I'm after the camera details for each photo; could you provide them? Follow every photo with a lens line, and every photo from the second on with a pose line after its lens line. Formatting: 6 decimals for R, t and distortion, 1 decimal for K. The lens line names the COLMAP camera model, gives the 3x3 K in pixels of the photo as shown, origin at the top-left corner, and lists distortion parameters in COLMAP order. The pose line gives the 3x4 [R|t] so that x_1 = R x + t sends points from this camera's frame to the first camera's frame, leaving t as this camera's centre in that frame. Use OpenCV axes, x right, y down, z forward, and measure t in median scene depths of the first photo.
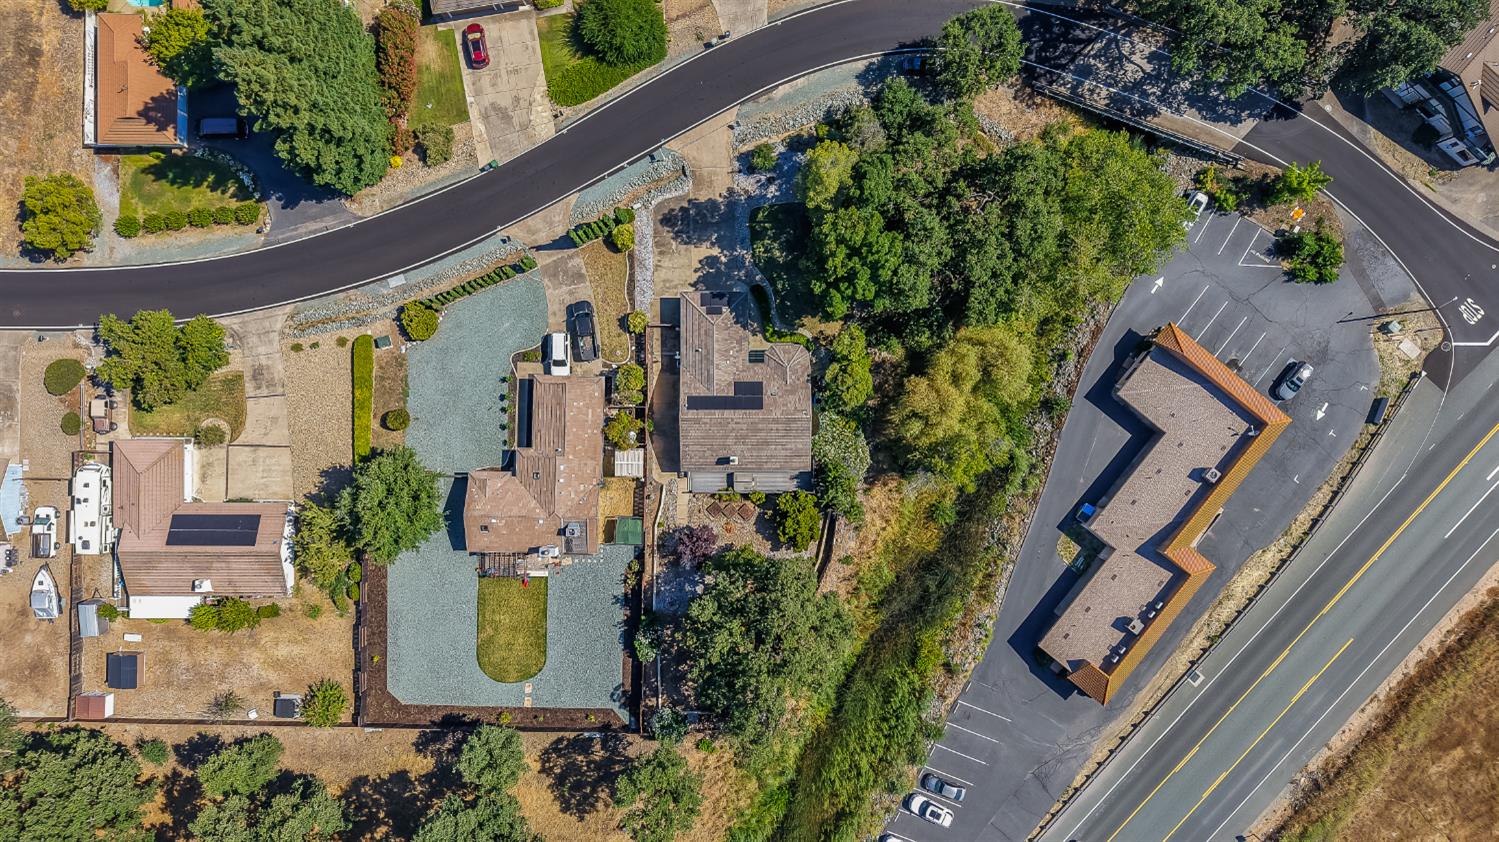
lens RADIAL K [[1004.5, 0, 749.5], [0, 1004.5, 421.0], [0, 0, 1]] dist [0.030187, -0.033269]
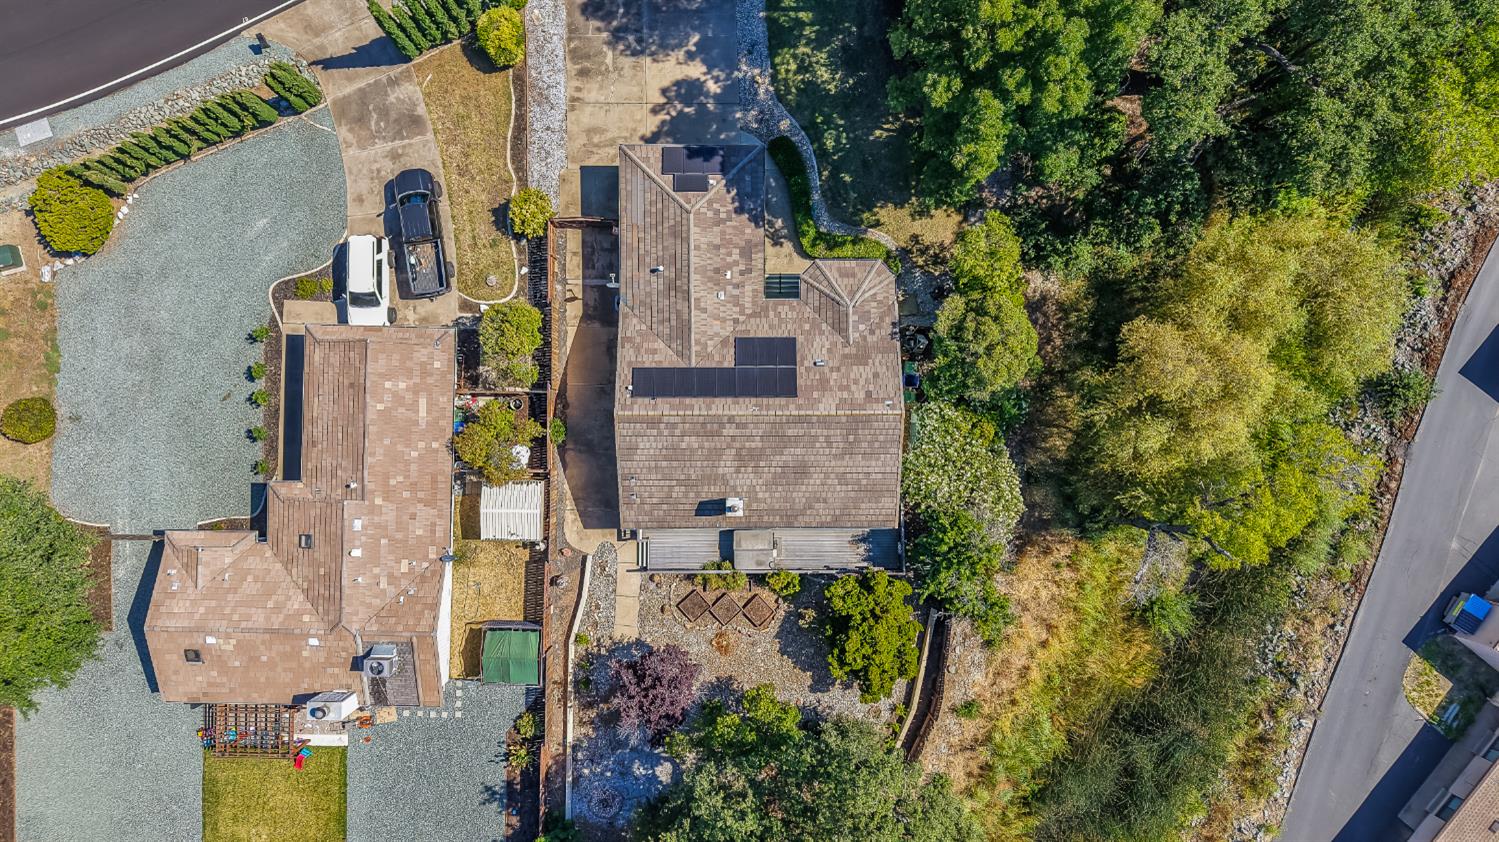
lens RADIAL K [[1004.5, 0, 749.5], [0, 1004.5, 421.0], [0, 0, 1]] dist [0.030187, -0.033269]
pose [[0.999998, -0.001083, -0.001374, -0.007642], [0.001080, 0.999997, -0.002157, 0.000544], [0.001376, 0.002156, 0.999997, 0.520944]]
